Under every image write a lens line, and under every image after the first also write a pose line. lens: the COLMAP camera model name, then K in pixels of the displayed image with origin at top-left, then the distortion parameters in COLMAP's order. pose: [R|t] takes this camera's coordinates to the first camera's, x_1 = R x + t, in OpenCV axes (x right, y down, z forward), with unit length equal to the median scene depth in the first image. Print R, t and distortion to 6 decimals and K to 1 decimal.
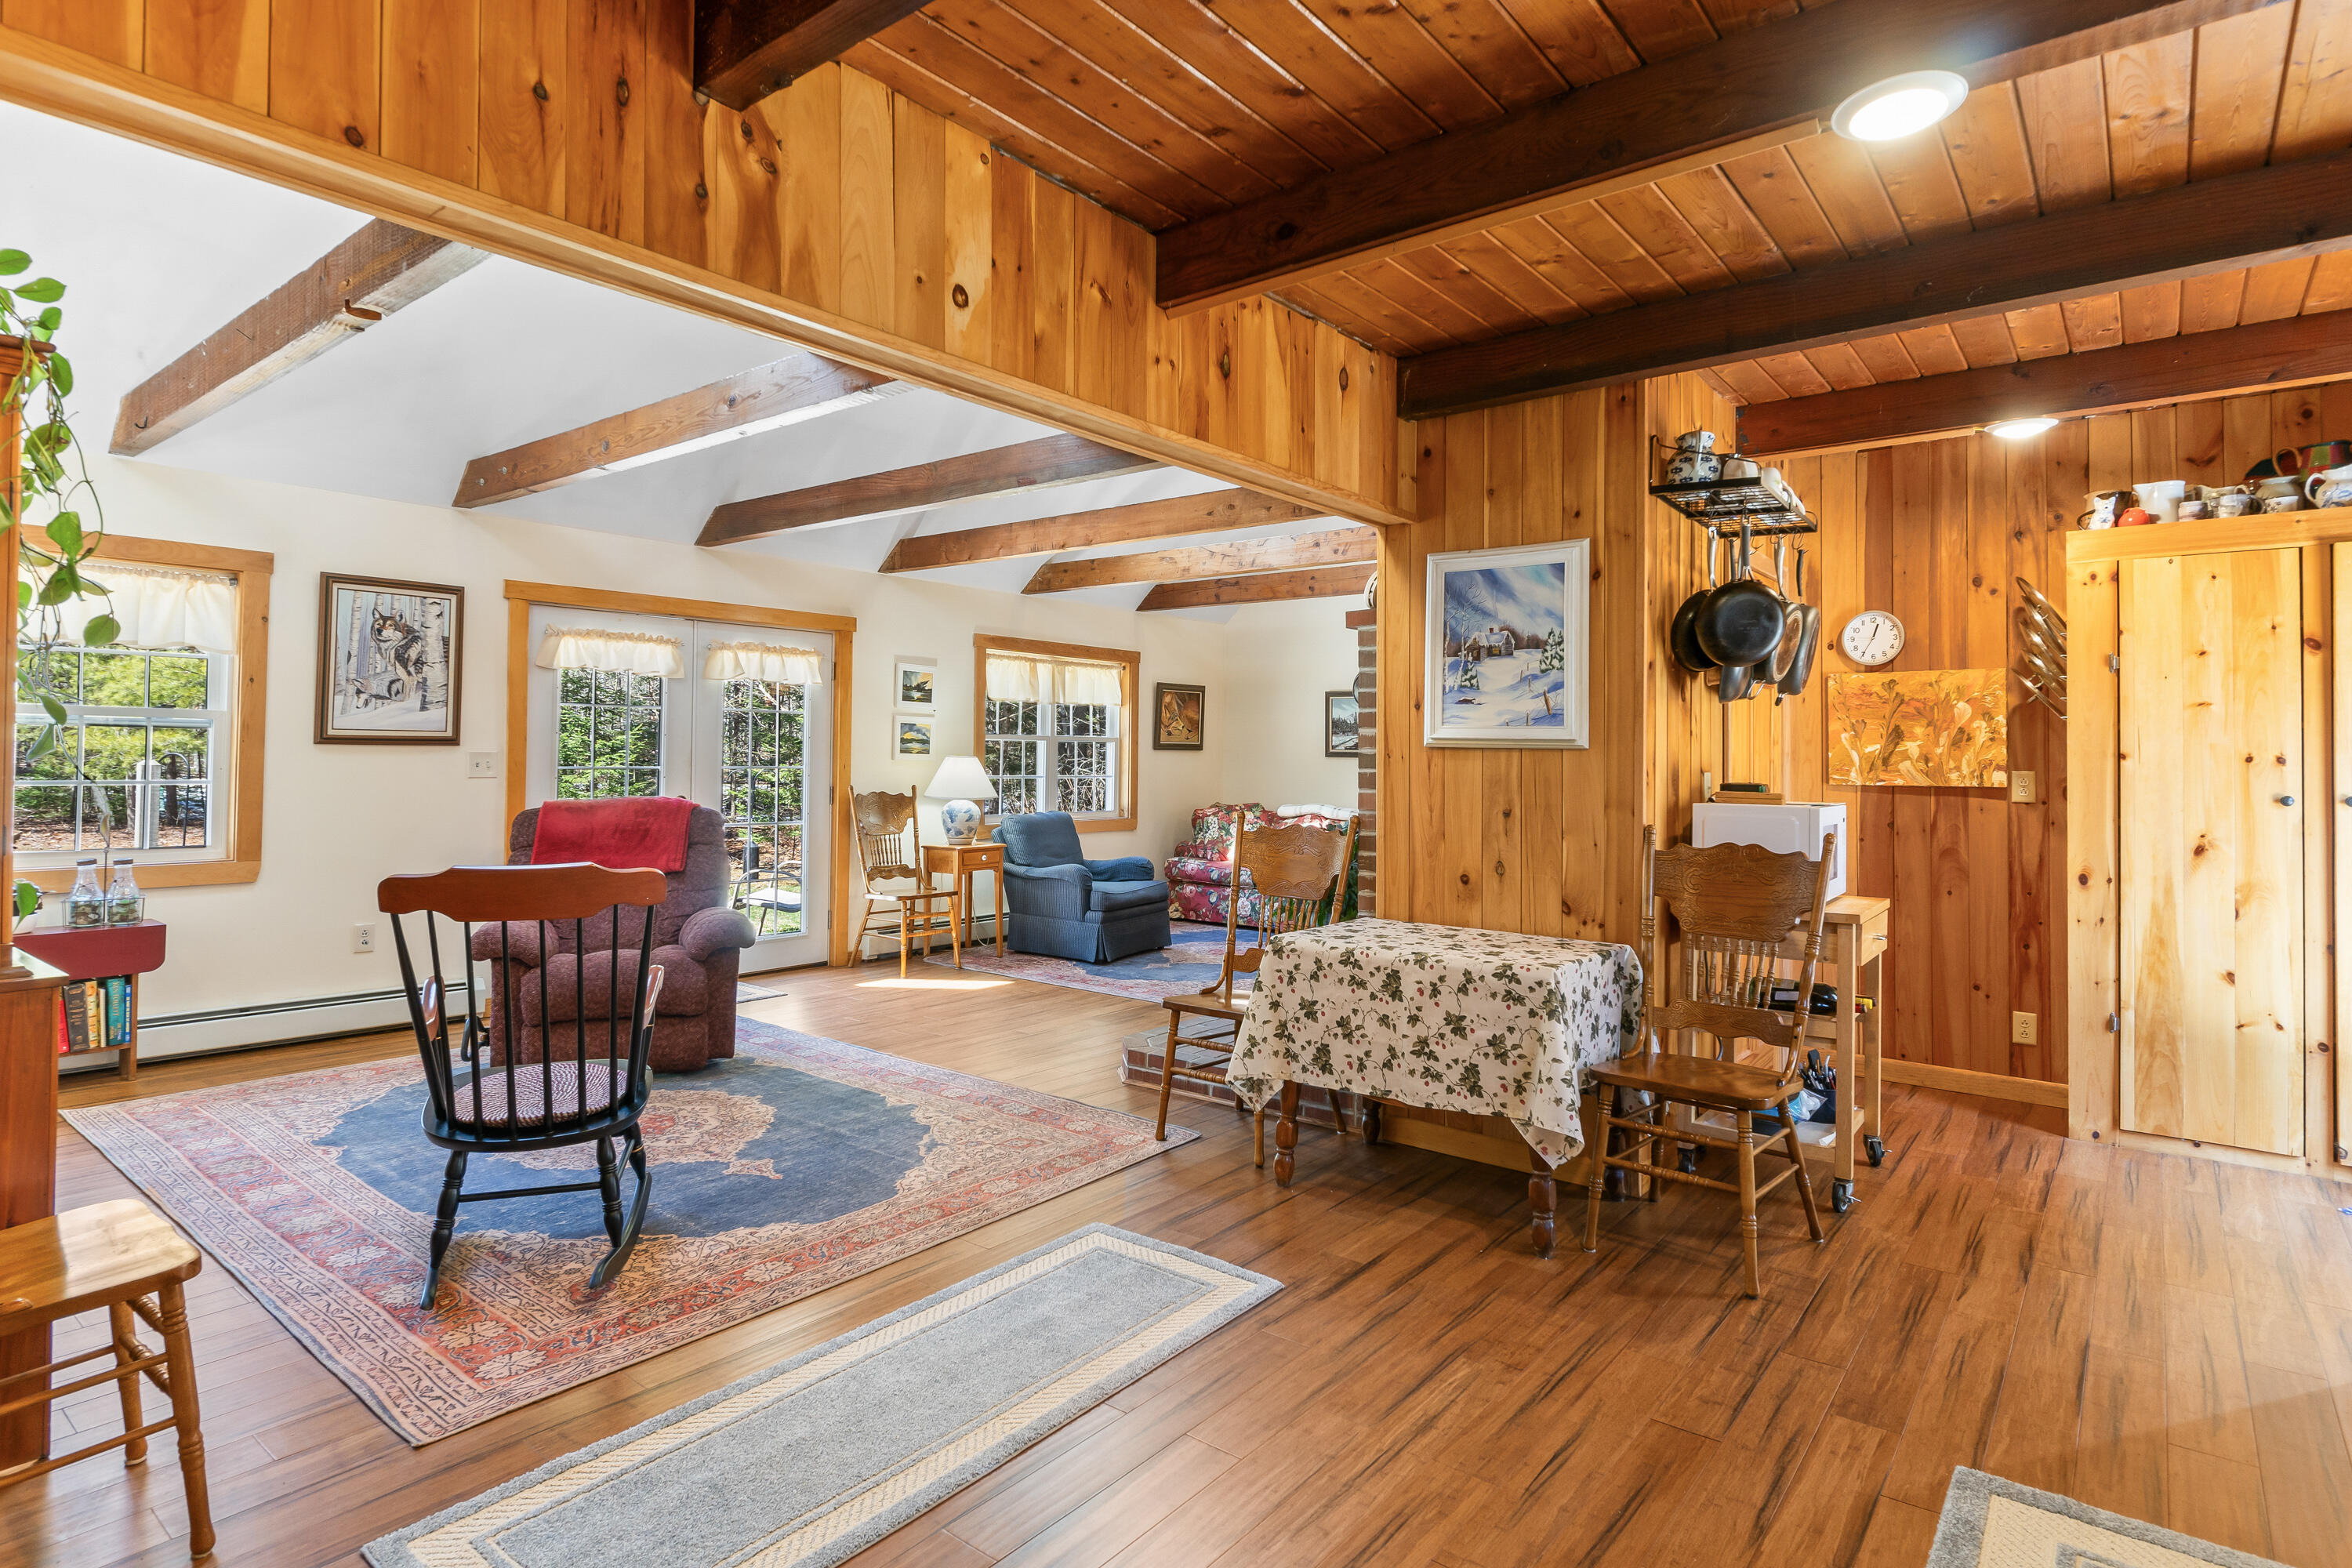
lens RADIAL K [[1224.1, 0, 1170.8], [0, 1224.1, 736.7], [0, 0, 1]] dist [-0.011705, 0.002478]
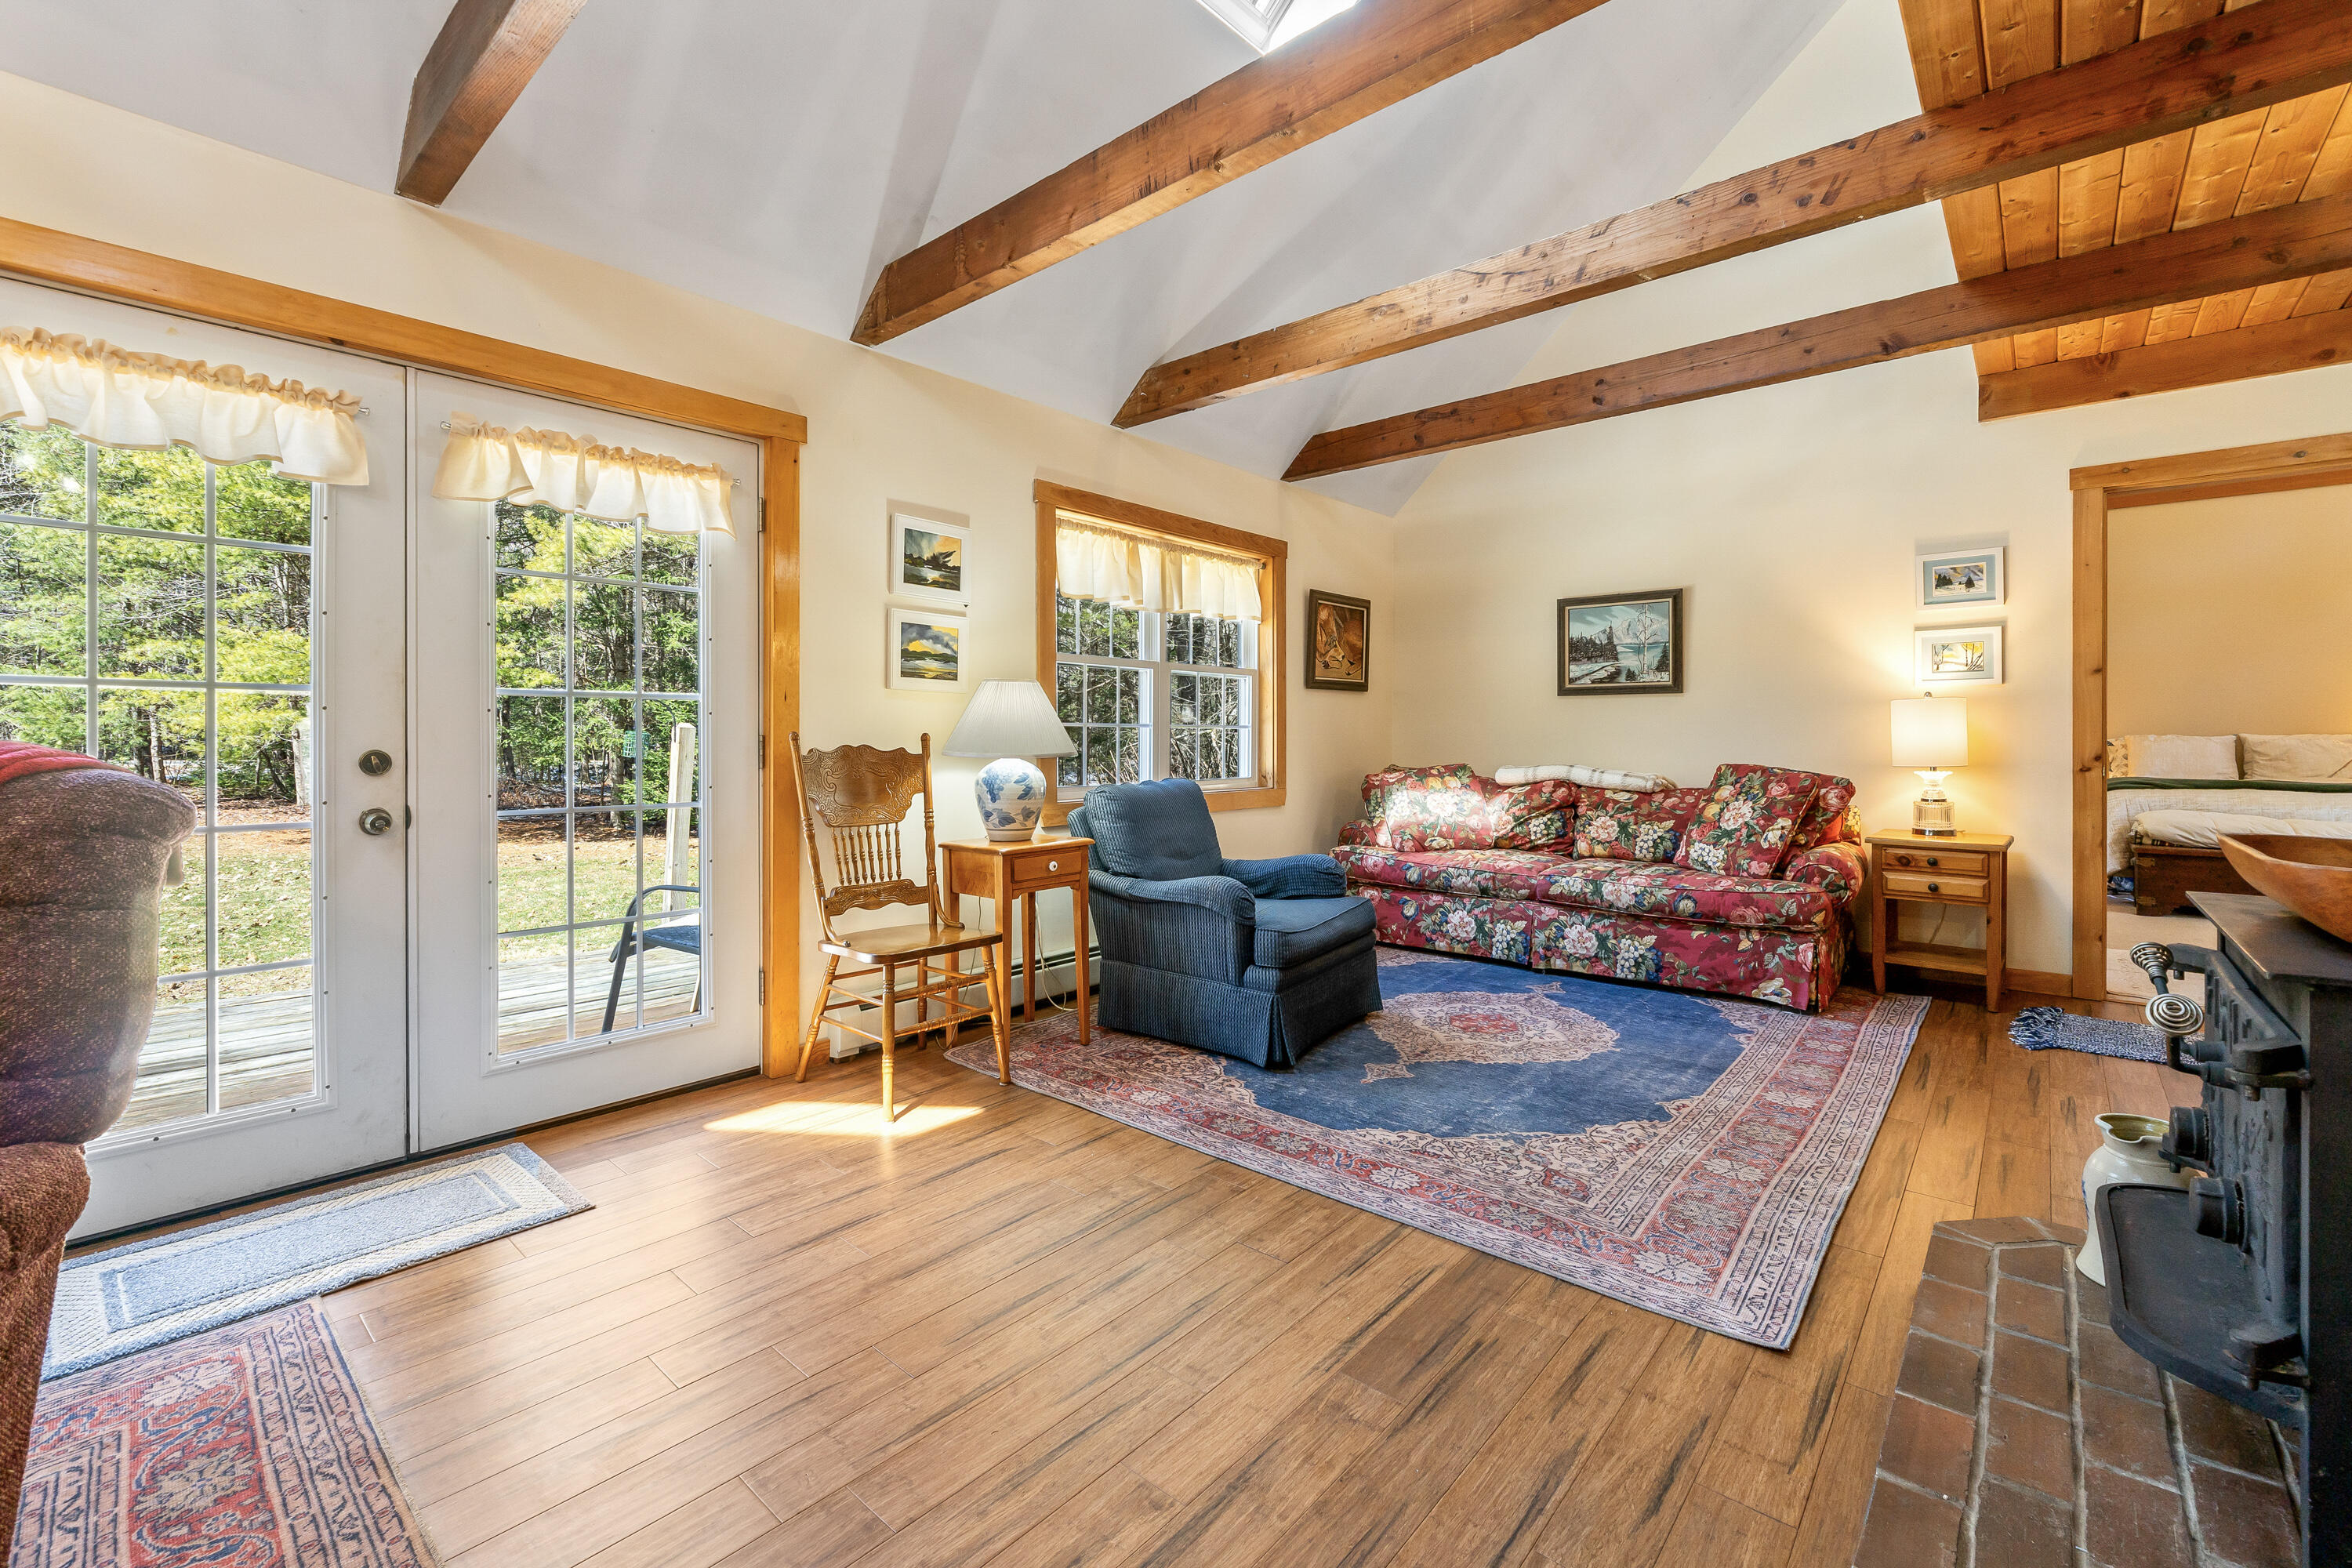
lens RADIAL K [[986.1, 0, 1161.3], [0, 986.1, 743.4], [0, 0, 1]] dist [-0.008377, -0.000599]
pose [[0.997931, -0.011444, -0.063264, -0.124915], [0.012915, 0.999654, 0.022898, 0.057924], [0.062980, -0.023668, 0.997734, 0.927898]]
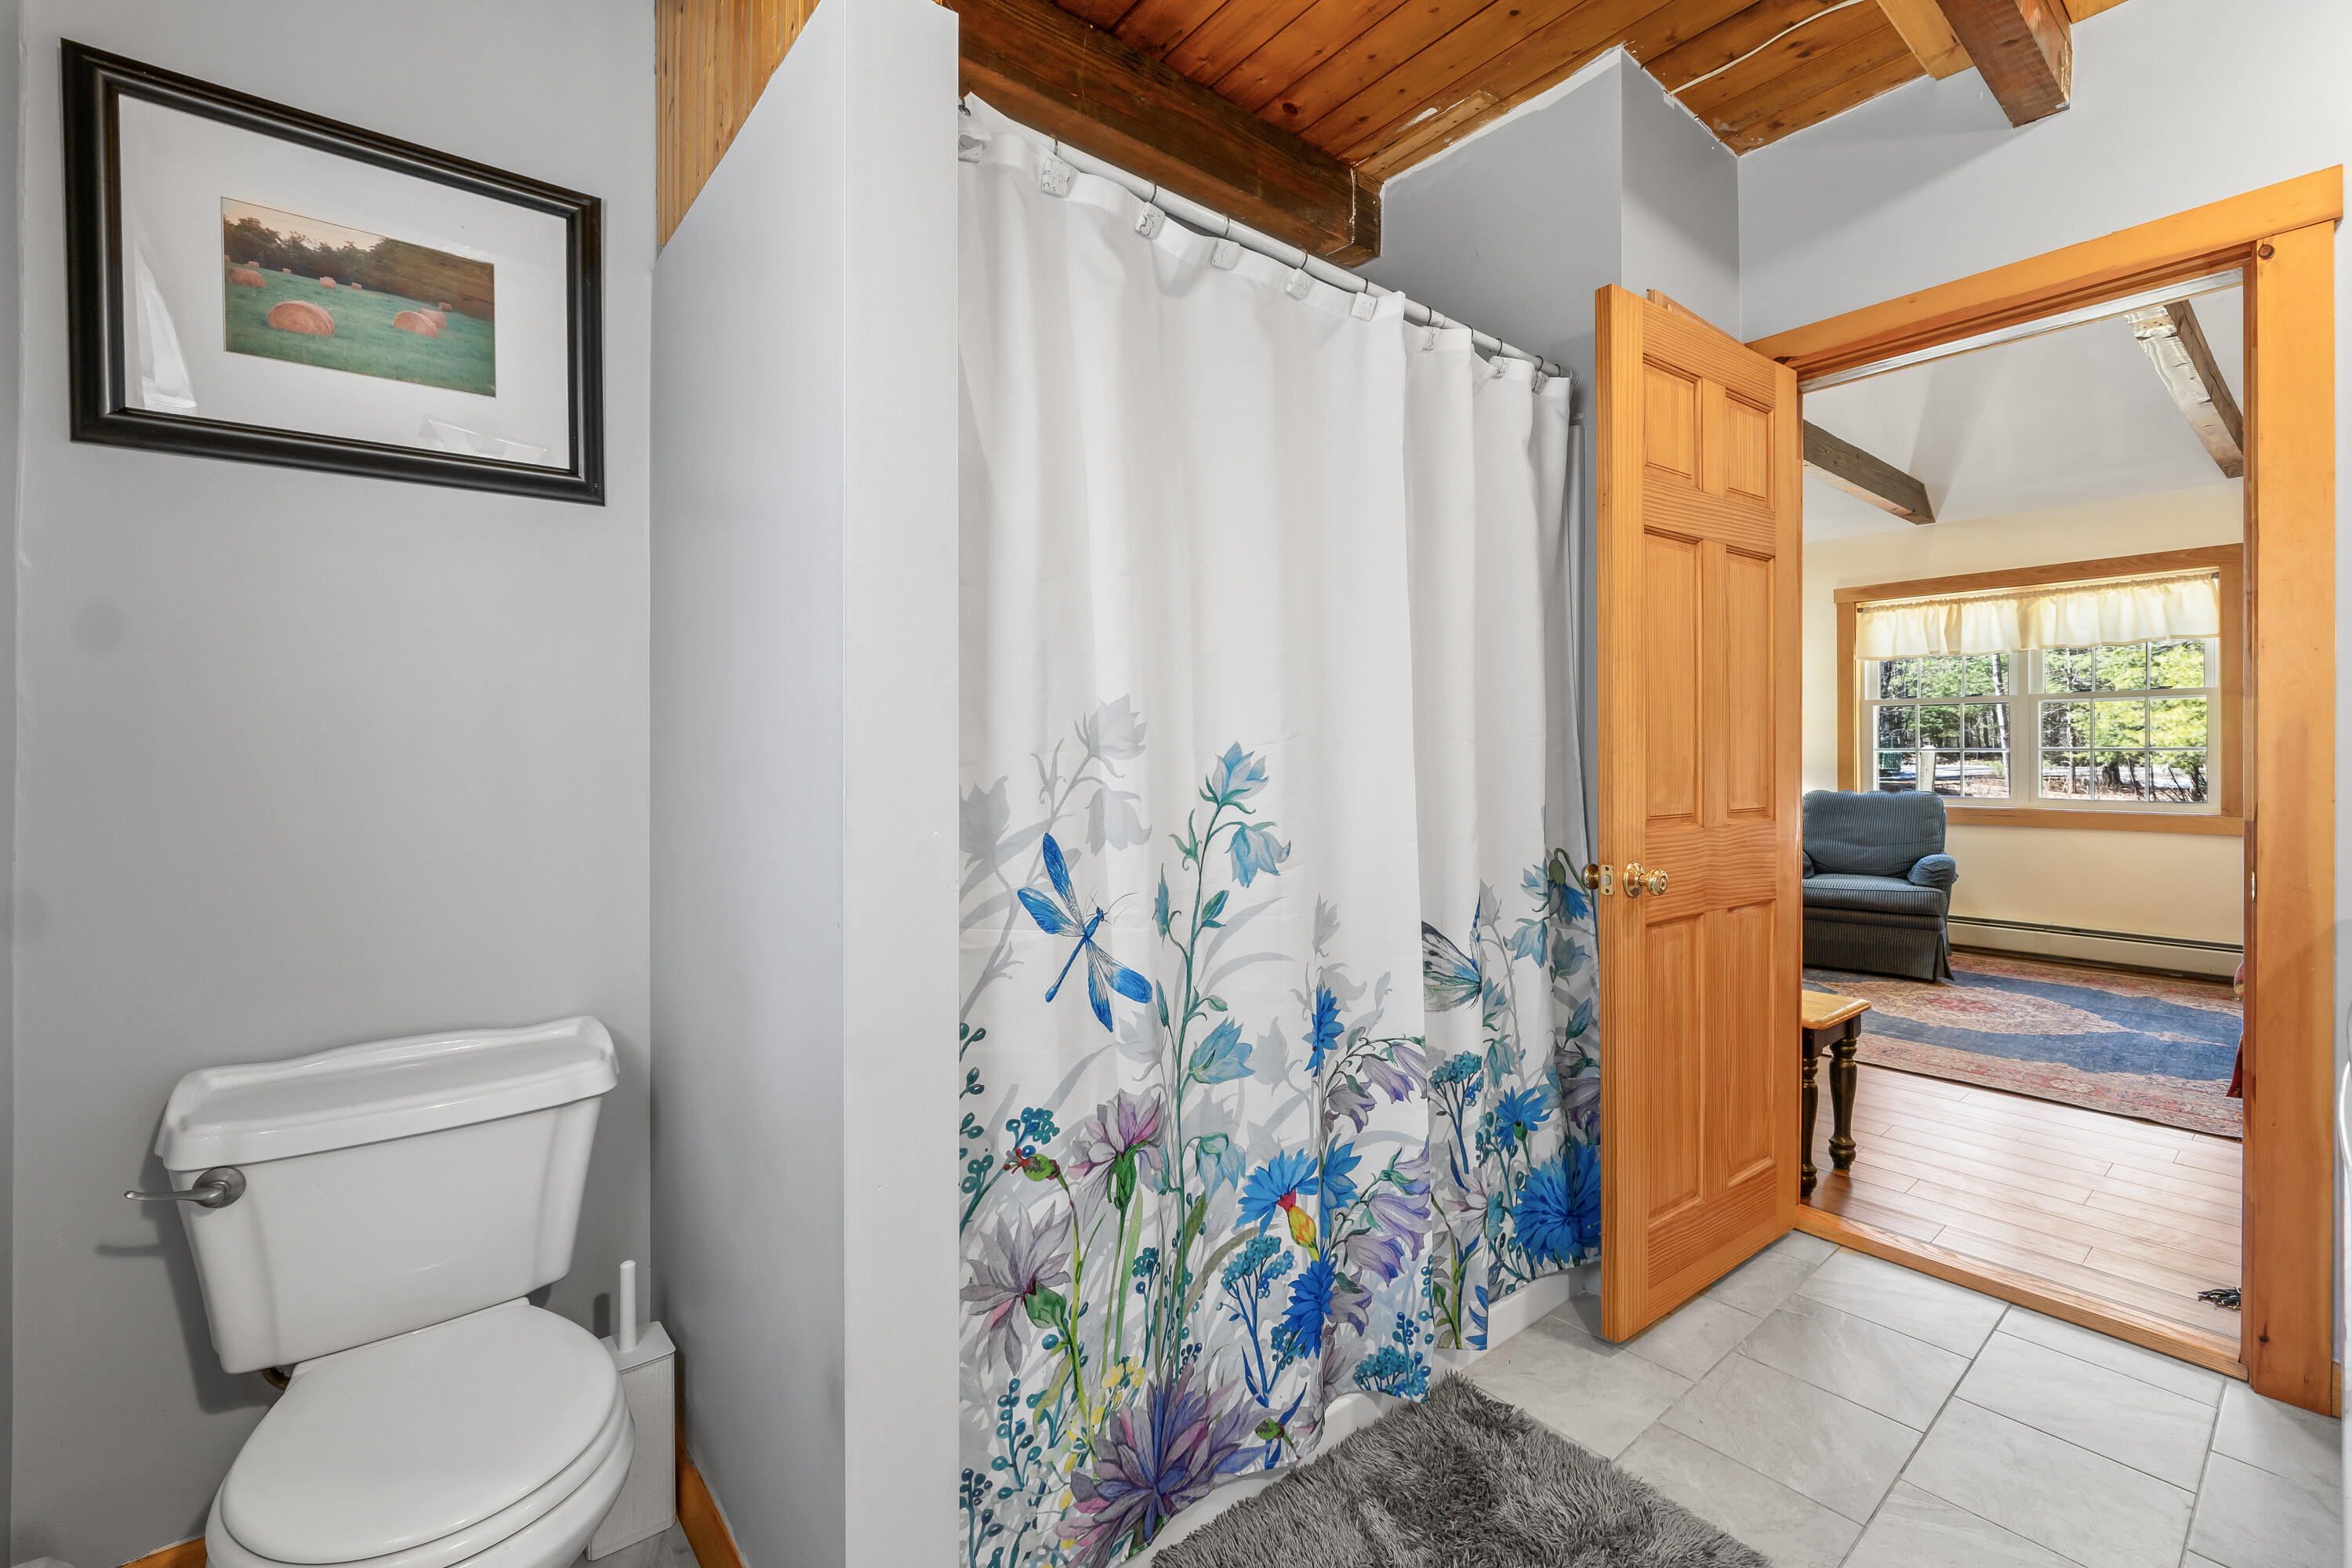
lens RADIAL K [[986.1, 0, 1169.1], [0, 986.1, 759.6], [0, 0, 1]] dist [-0.008377, -0.000599]
pose [[-0.211379, -0.000291, -0.977404, 1.136268], [0.019340, 0.999803, -0.004480, 0.060498], [0.977213, -0.019850, -0.211331, 1.186401]]
